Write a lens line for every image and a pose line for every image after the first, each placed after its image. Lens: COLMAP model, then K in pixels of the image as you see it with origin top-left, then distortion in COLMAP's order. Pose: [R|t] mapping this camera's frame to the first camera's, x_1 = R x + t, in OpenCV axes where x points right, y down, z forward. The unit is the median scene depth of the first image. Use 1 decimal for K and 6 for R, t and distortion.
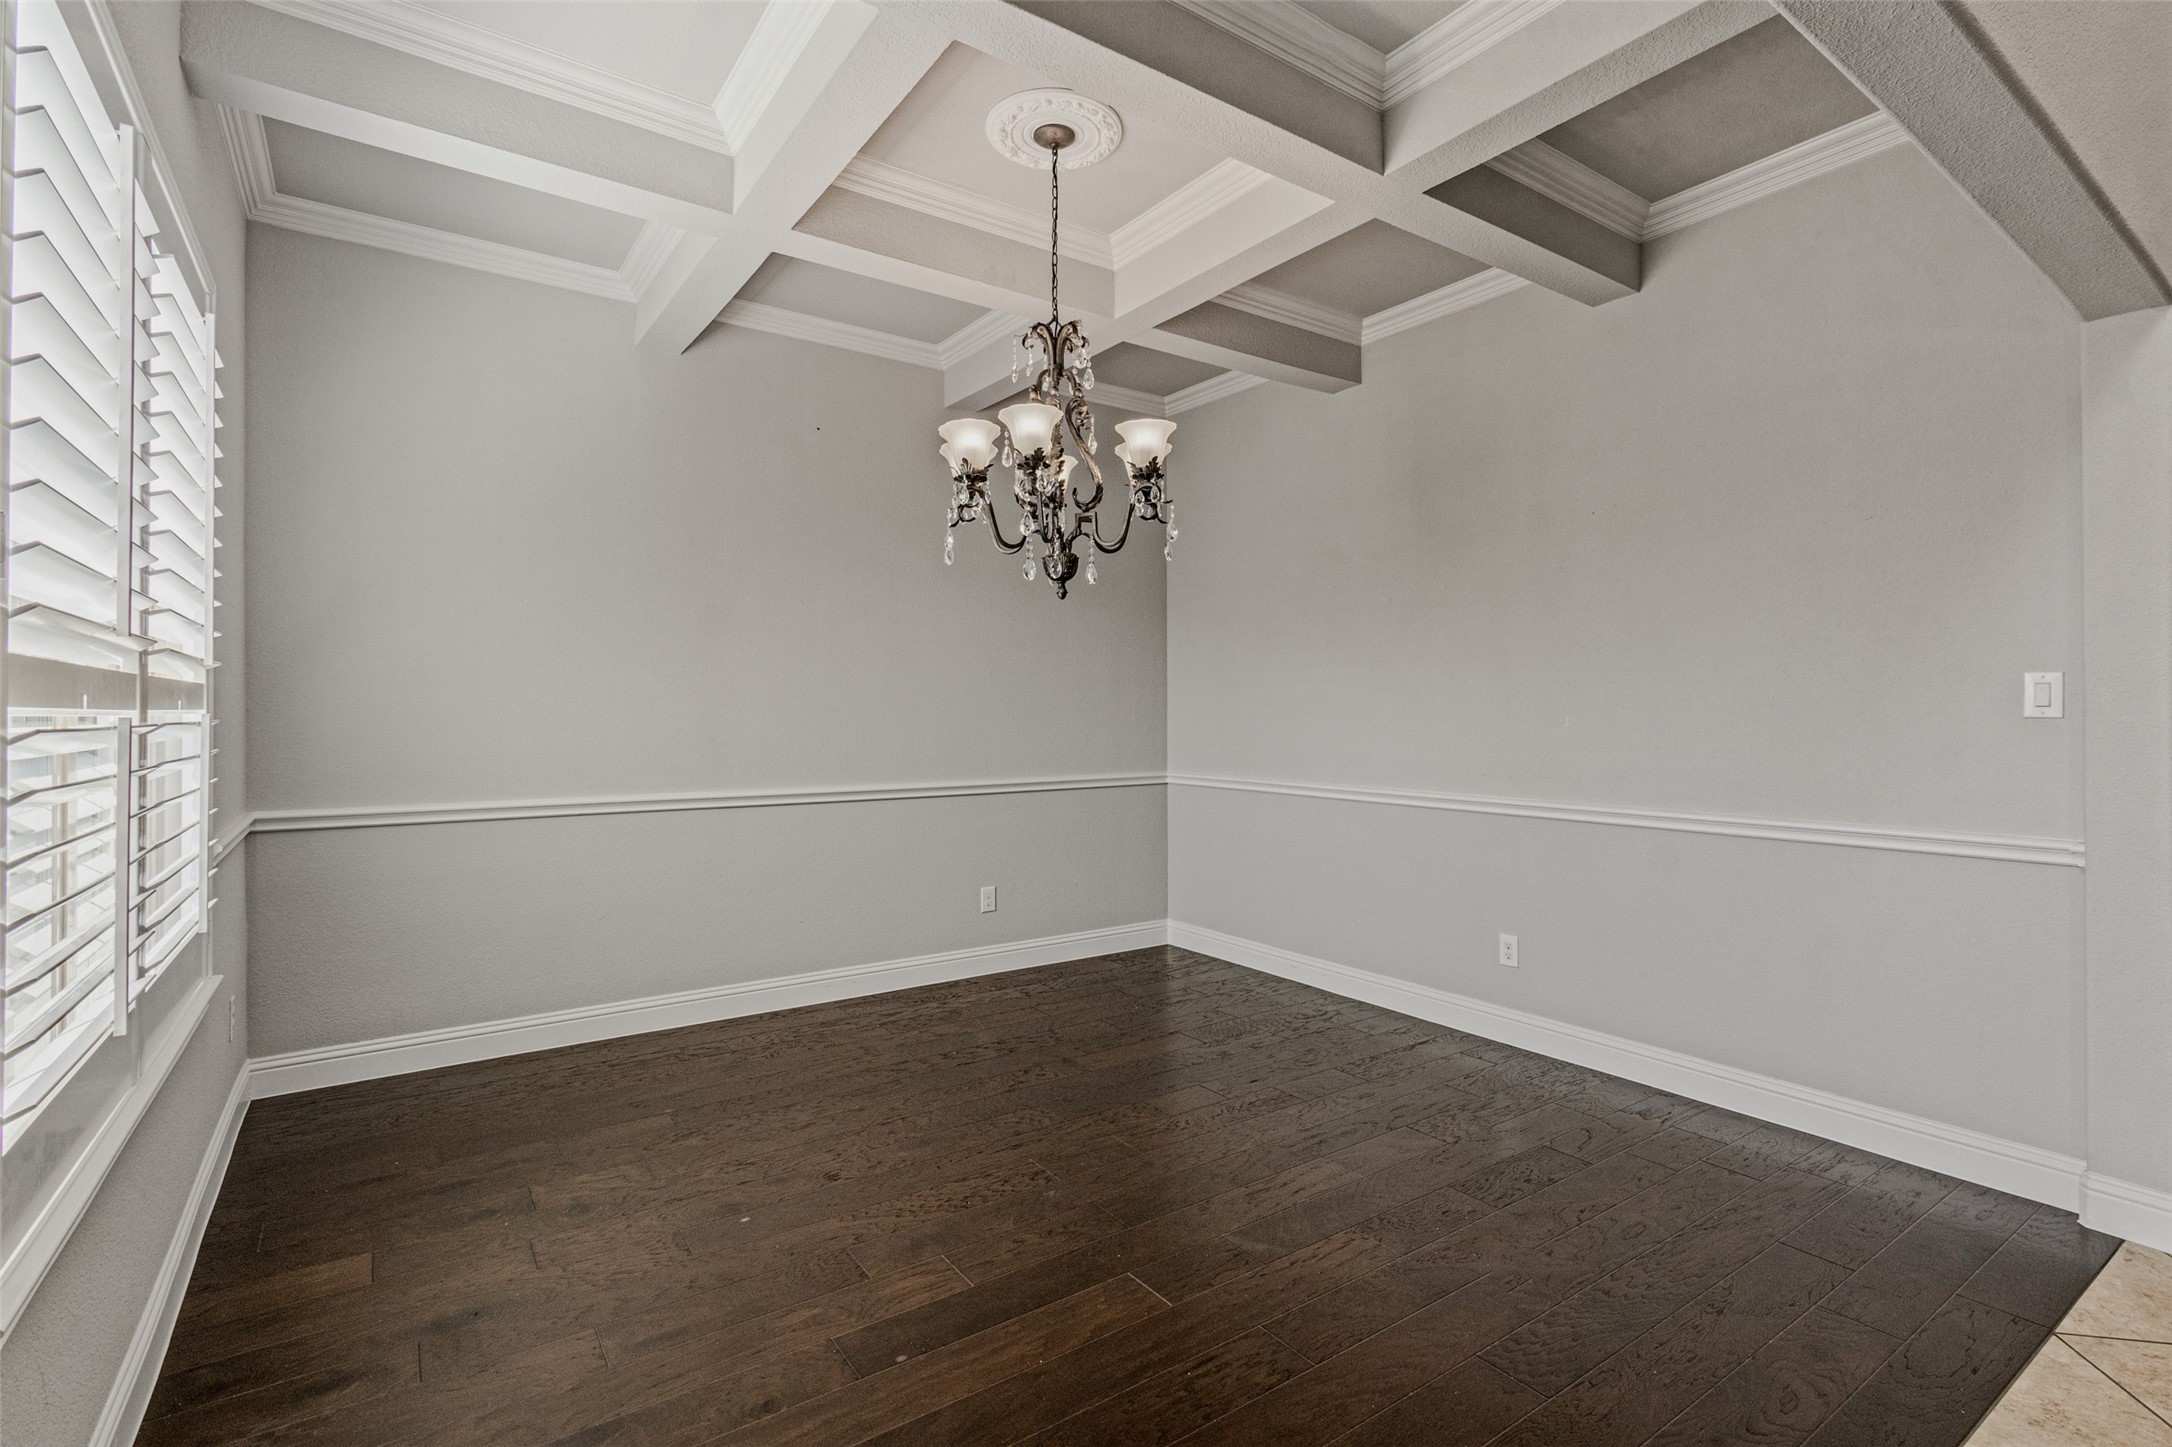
lens RADIAL K [[1008.2, 0, 1099.1], [0, 1008.2, 703.5], [0, 0, 1]] dist [0.003238, -0.000658]
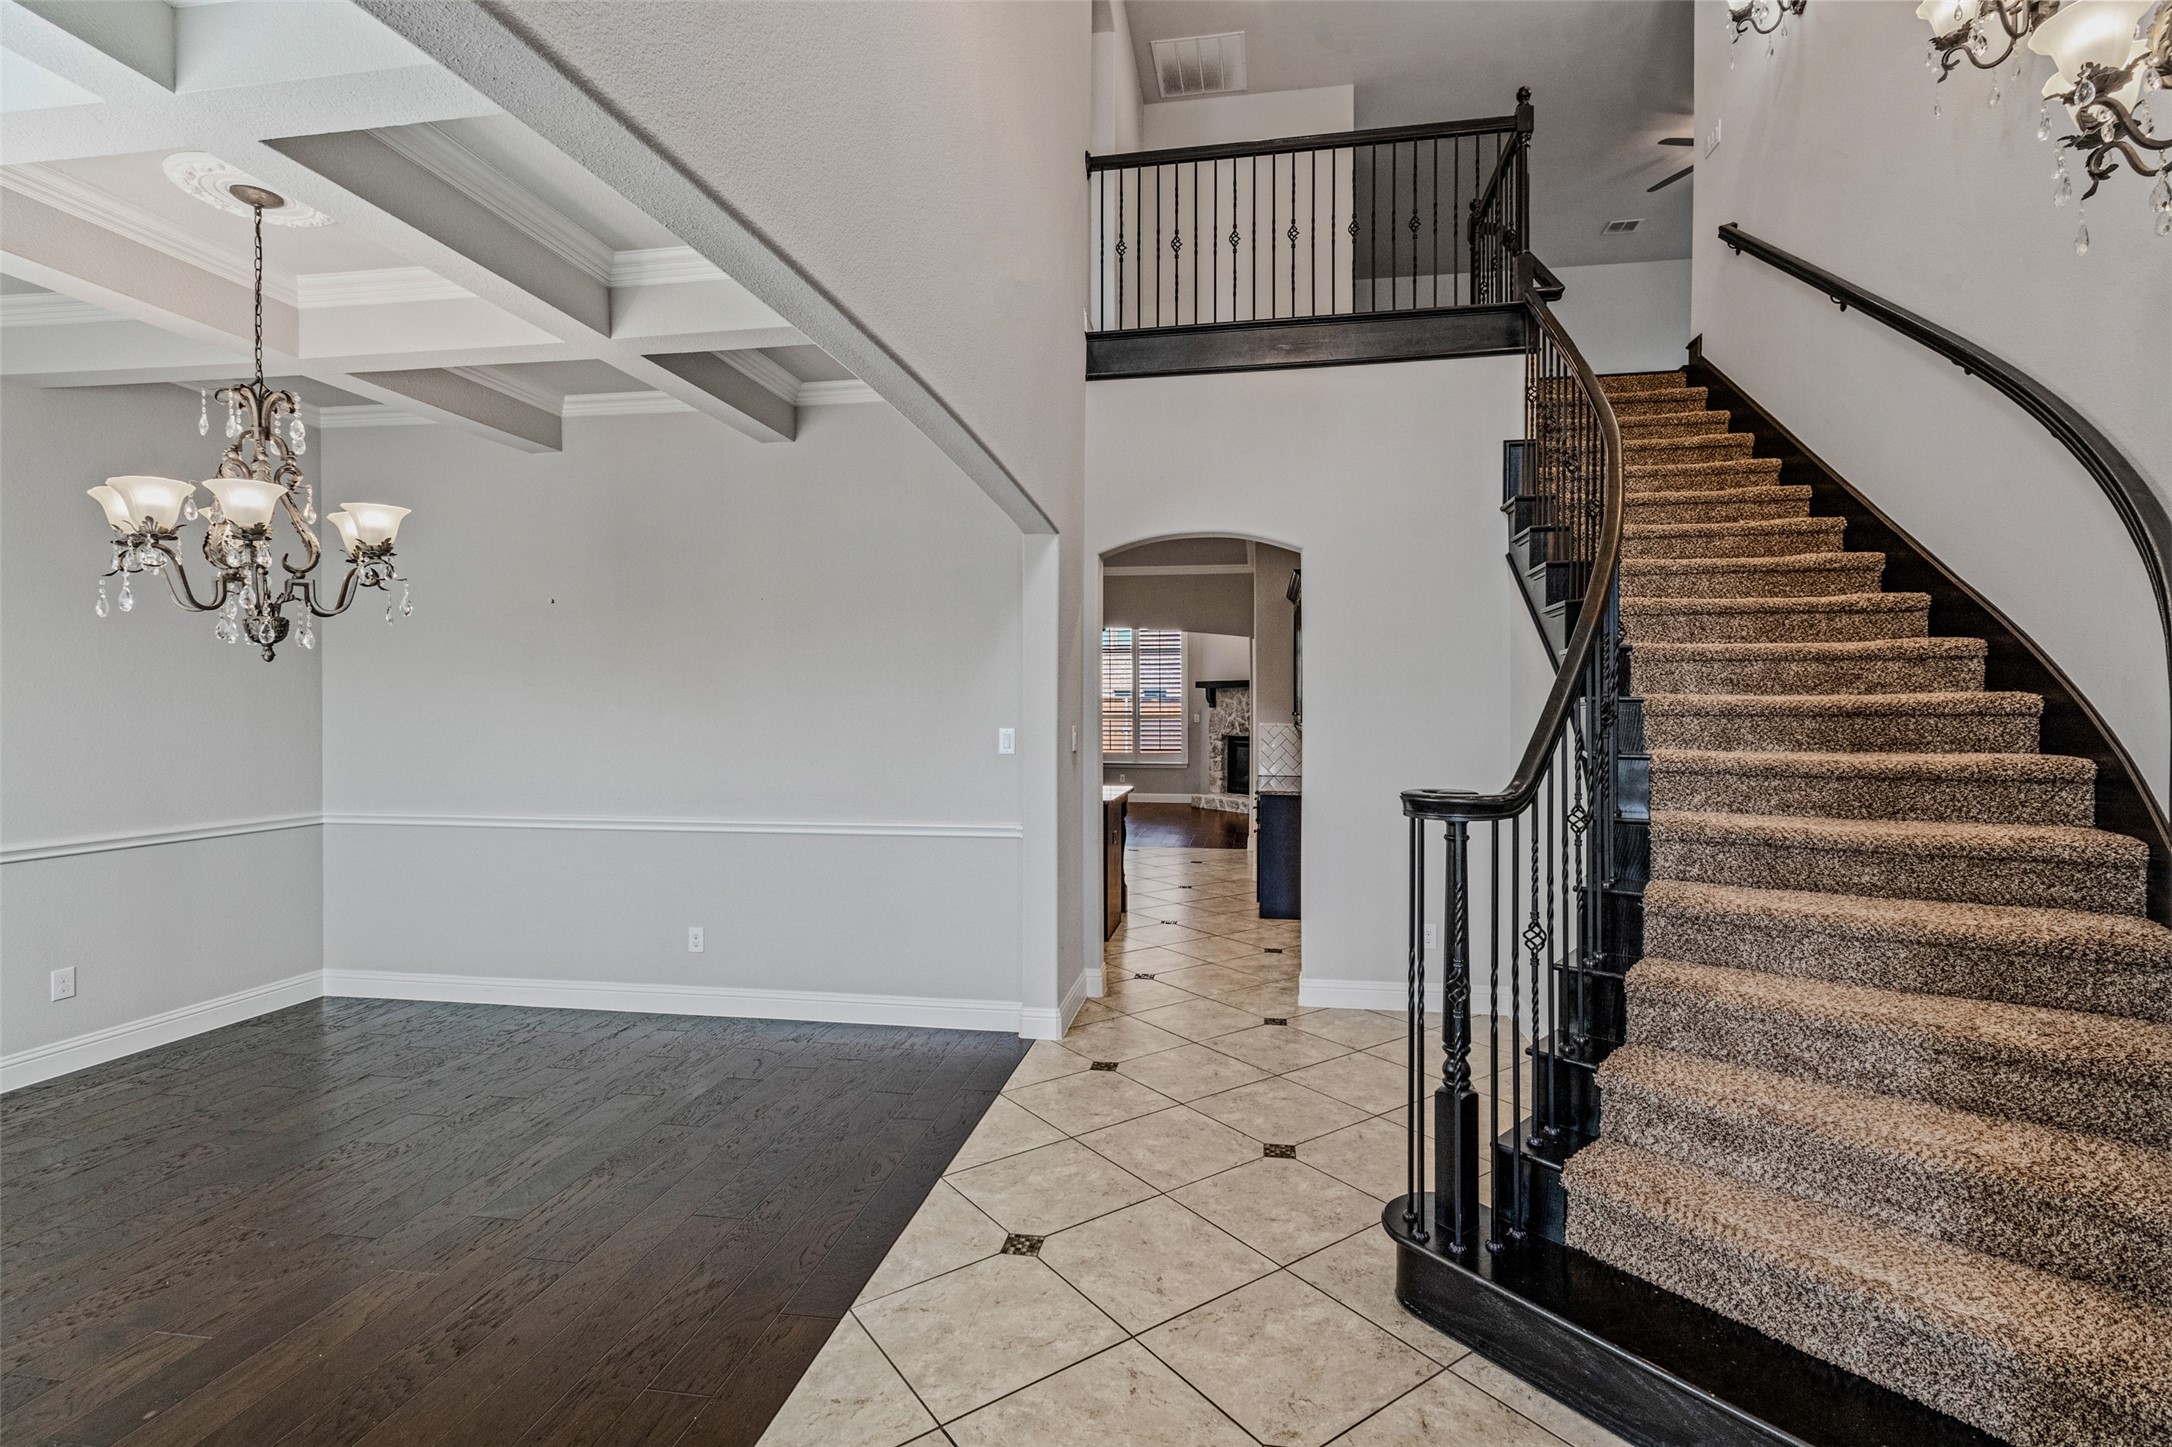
lens RADIAL K [[1008.2, 0, 1100.4], [0, 1008.2, 714.1], [0, 0, 1]] dist [0.003238, -0.000658]
pose [[0.700022, -0.003079, 0.714114, -0.169713], [-0.006743, 0.999918, 0.010920, -0.065403], [-0.714089, -0.012460, 0.699944, -0.287540]]
